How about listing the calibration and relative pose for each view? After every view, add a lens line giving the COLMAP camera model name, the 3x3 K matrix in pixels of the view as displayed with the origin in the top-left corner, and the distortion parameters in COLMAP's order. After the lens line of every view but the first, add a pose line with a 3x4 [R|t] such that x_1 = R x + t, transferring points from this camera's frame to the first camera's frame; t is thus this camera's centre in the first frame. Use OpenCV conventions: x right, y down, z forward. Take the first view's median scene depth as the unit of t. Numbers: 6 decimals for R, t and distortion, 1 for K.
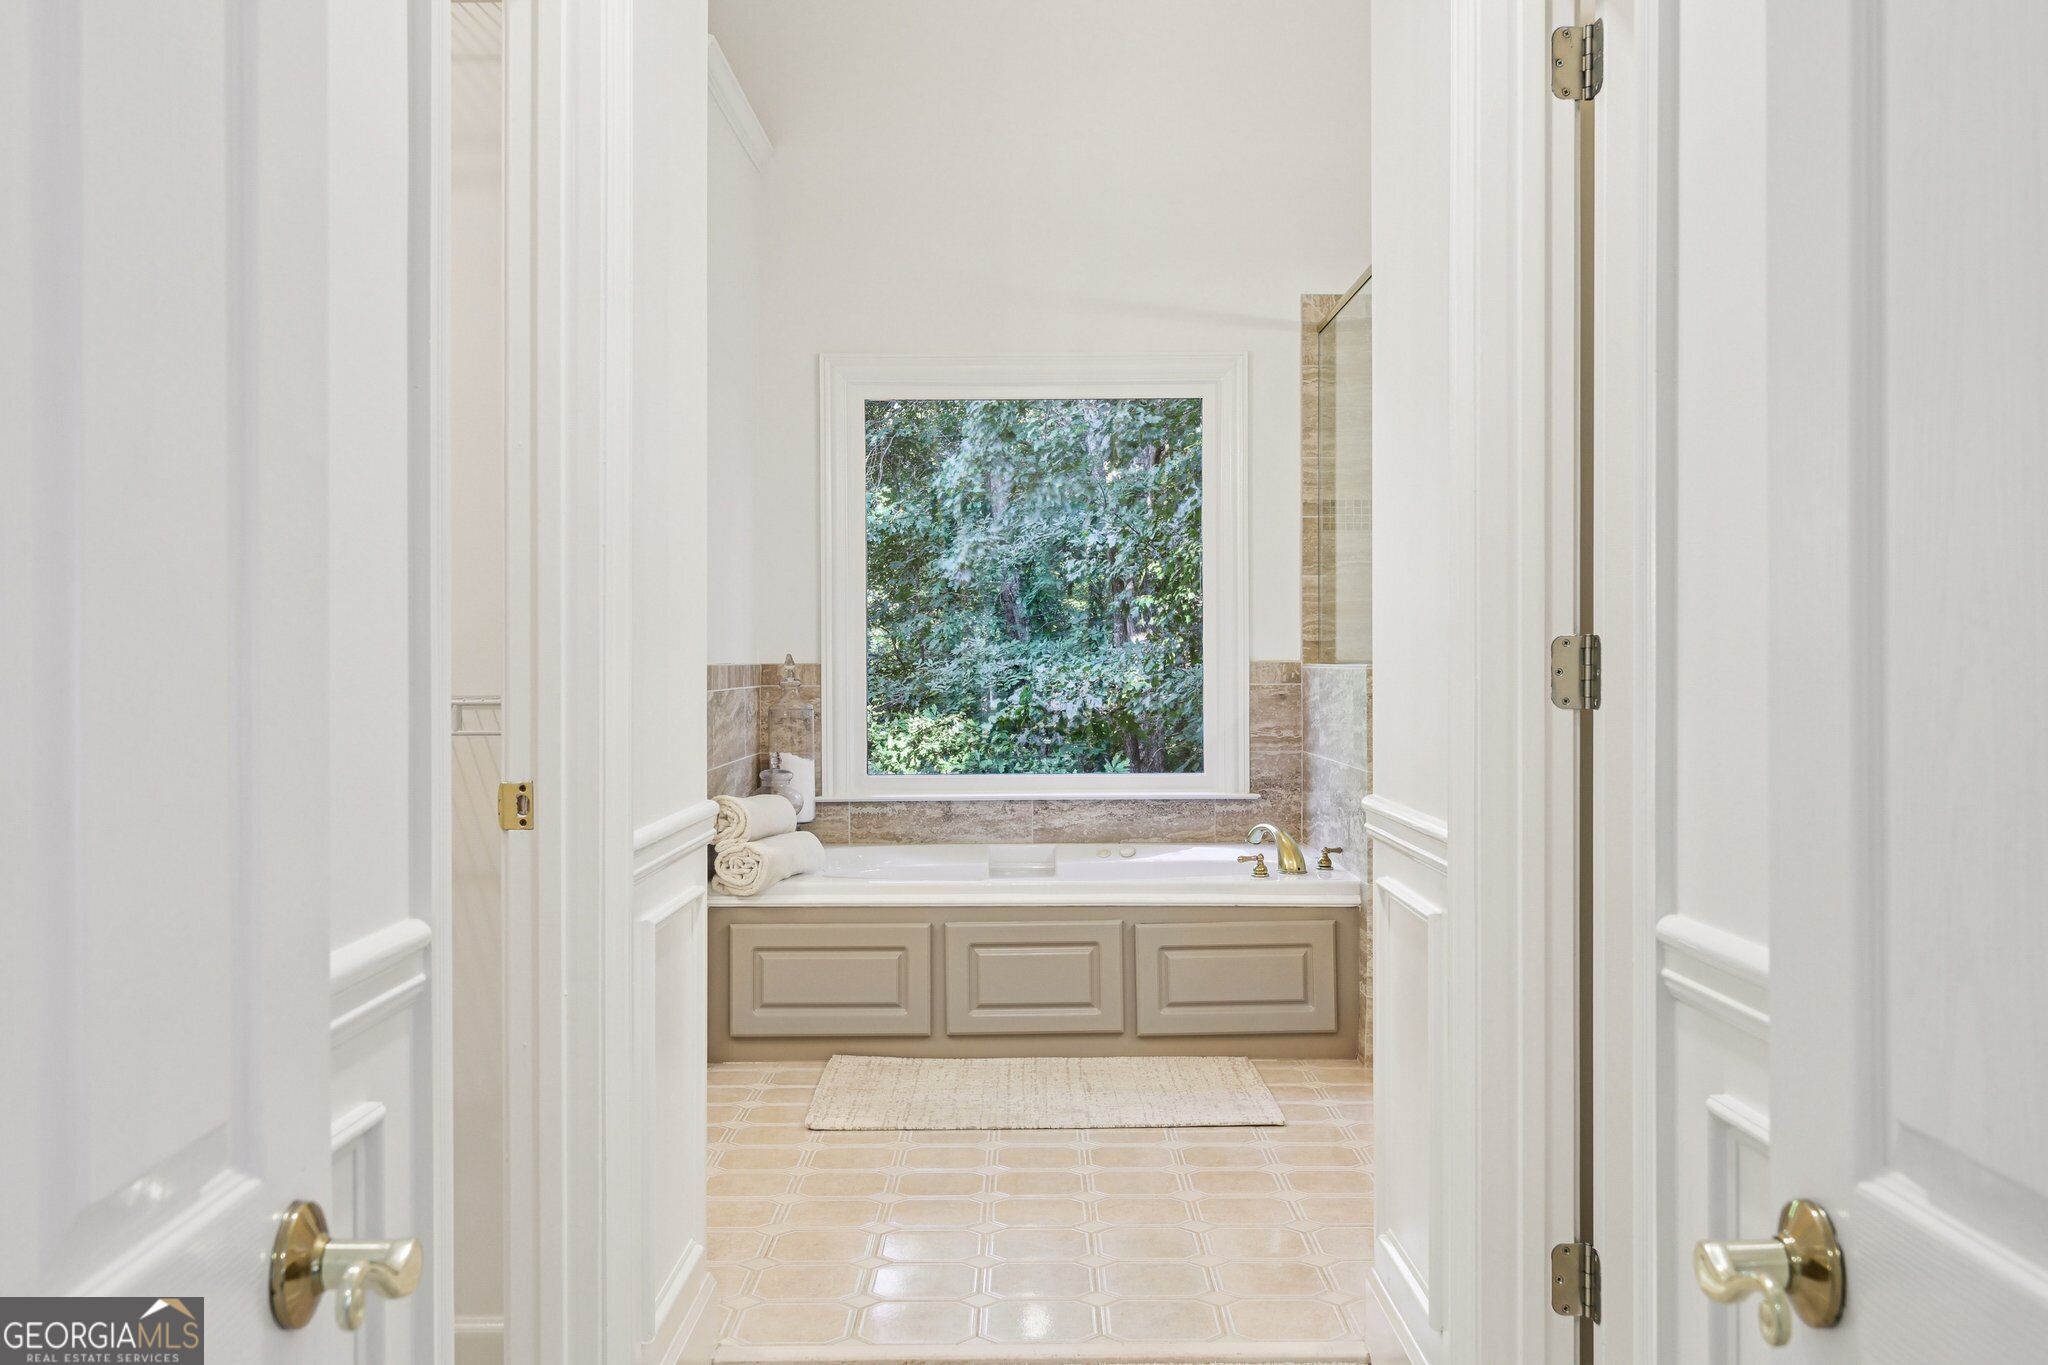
lens RADIAL K [[1971.0, 0, 1023.8], [0, 1971.0, 681.9], [0, 0, 1]] dist [0.004019, 0.000000]
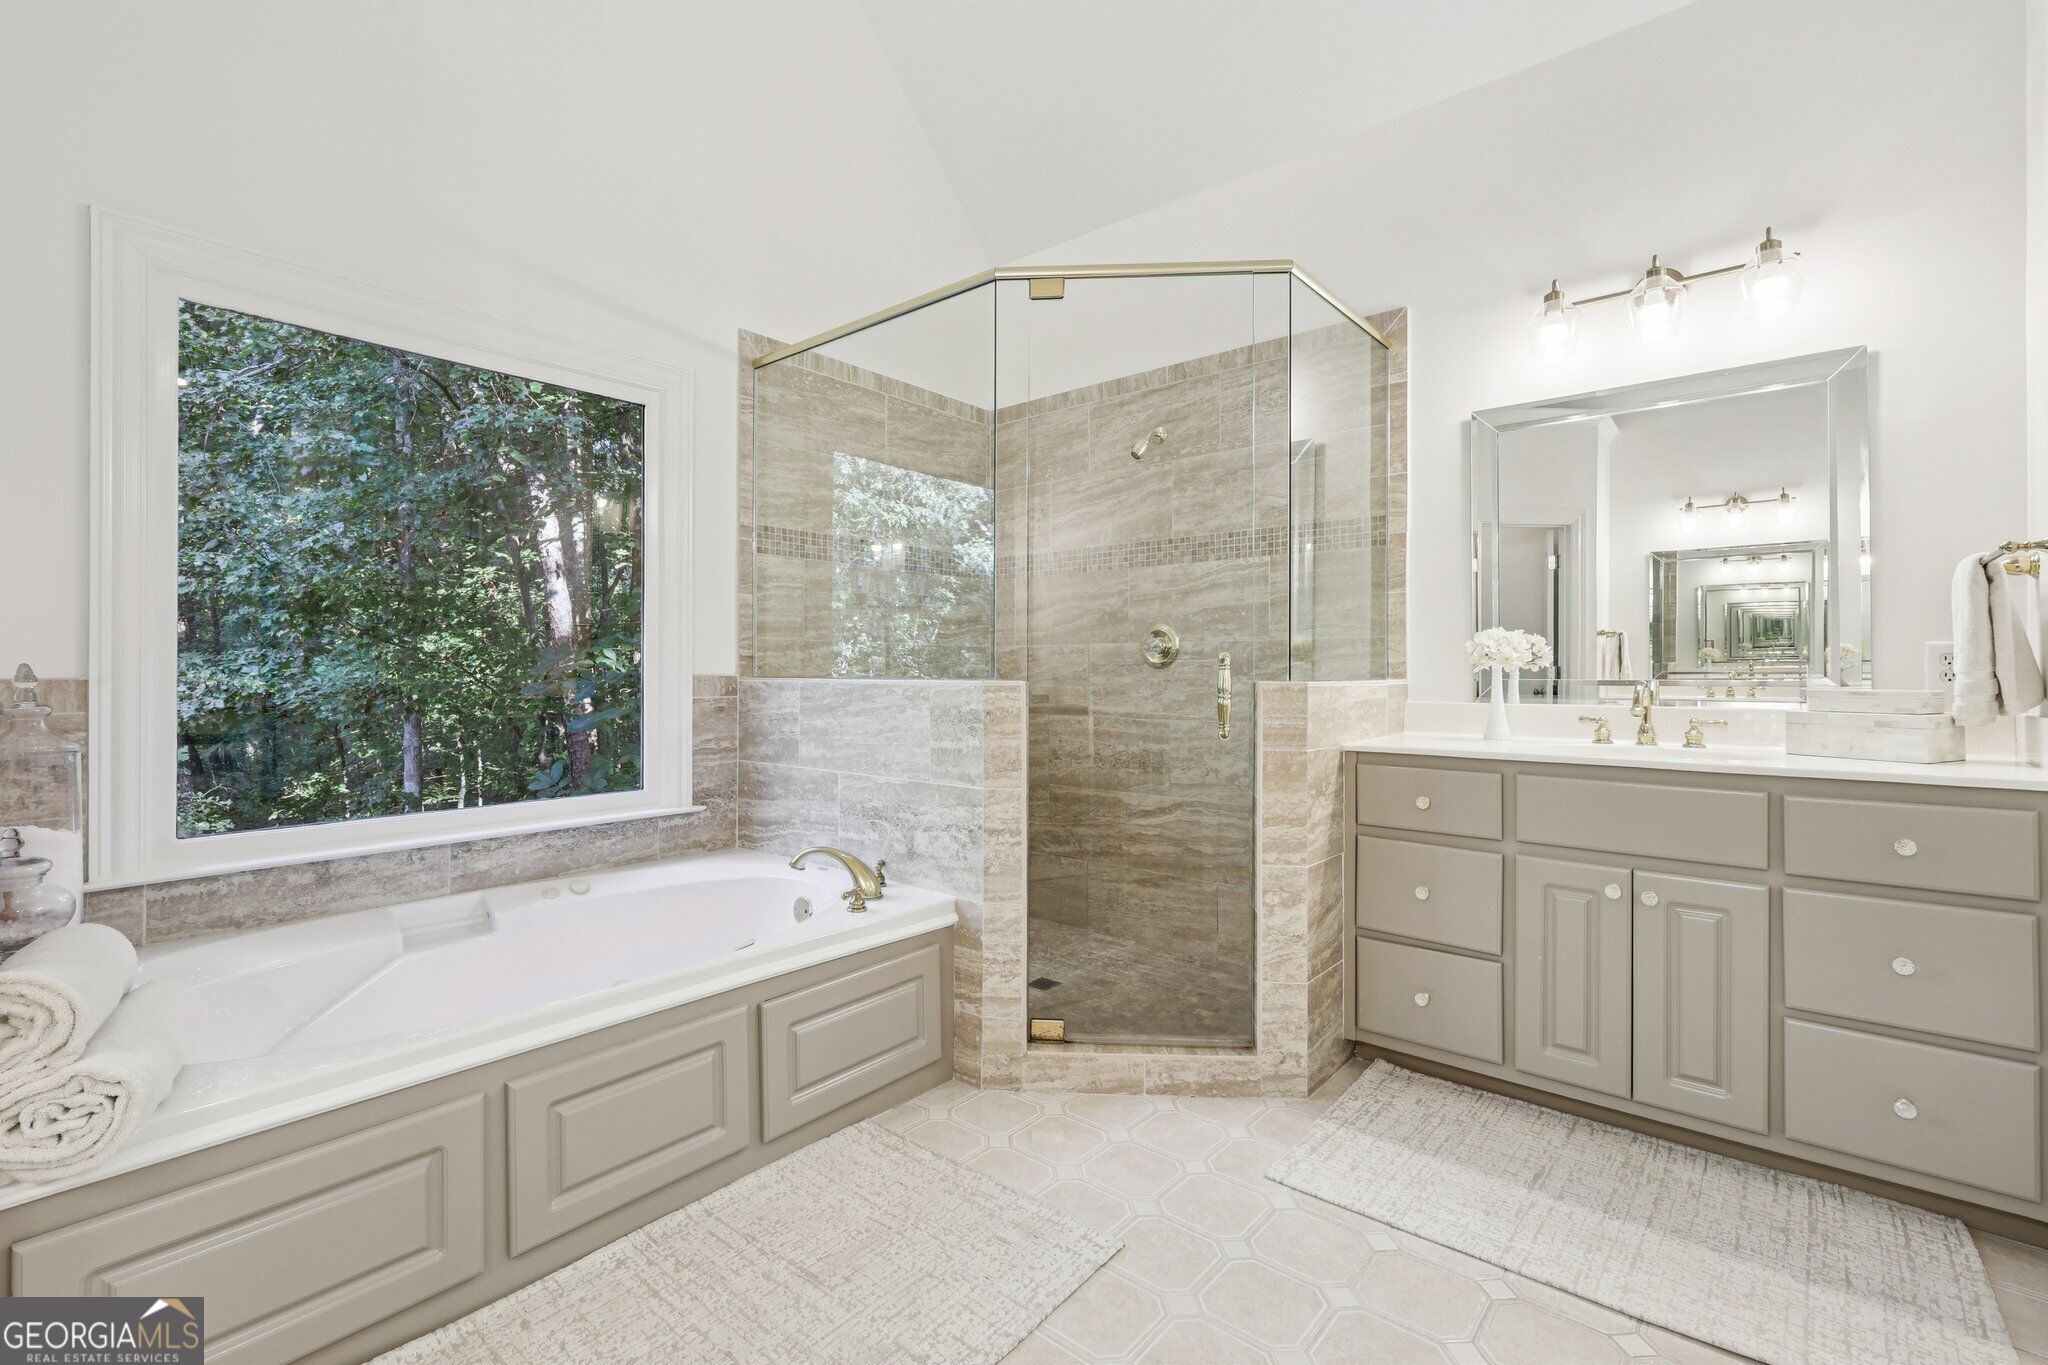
lens RADIAL K [[903.5, 0, 1029.3], [0, 903.5, 672.4], [0, 0, 1]] dist [-0.013000, 0.000127]
pose [[0.624722, 0.002895, 0.780842, -0.138145], [-0.001092, 0.999995, -0.002834, -0.010656], [-0.780846, 0.000918, 0.624722, 0.576715]]
